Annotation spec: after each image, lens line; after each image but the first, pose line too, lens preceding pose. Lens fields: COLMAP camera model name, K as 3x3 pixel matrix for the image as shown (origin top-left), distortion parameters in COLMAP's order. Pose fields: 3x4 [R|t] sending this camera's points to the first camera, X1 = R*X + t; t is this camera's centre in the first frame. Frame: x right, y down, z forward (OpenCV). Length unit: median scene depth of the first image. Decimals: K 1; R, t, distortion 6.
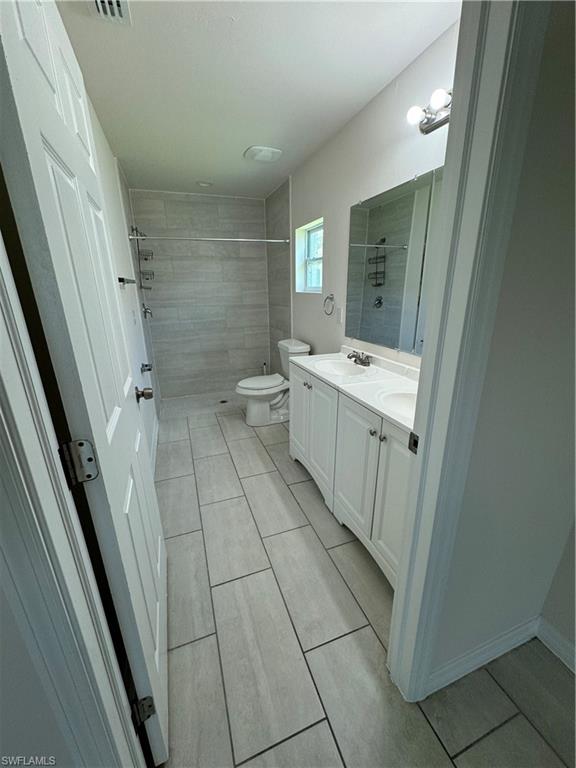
lens RADIAL K [[308.4, 0, 288.0], [0, 308.4, 384.0], [0, 0, 1]] dist [0.000050, -0.000083]
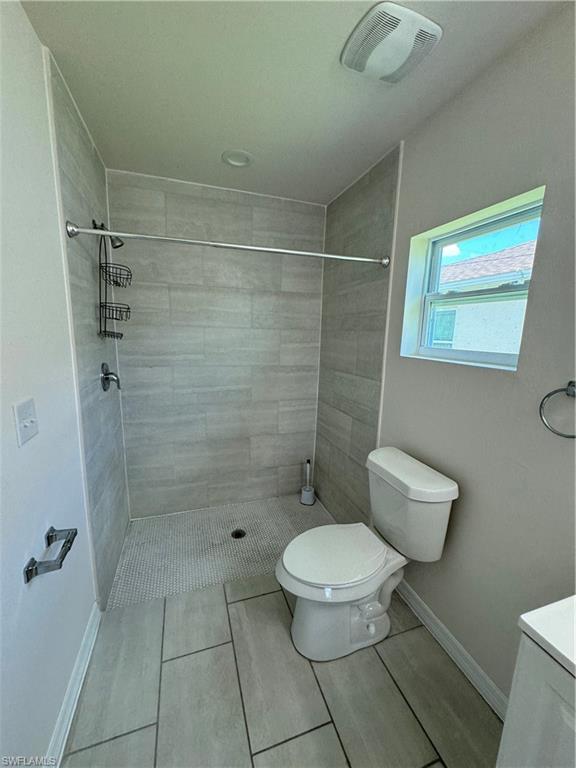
lens RADIAL K [[308.4, 0, 288.0], [0, 308.4, 384.0], [0, 0, 1]] dist [0.000050, -0.000083]
pose [[0.998777, 0.046275, -0.017385, -0.269773], [-0.048203, 0.989677, -0.134967, -0.316710], [0.010960, 0.135640, 0.990698, 0.905136]]
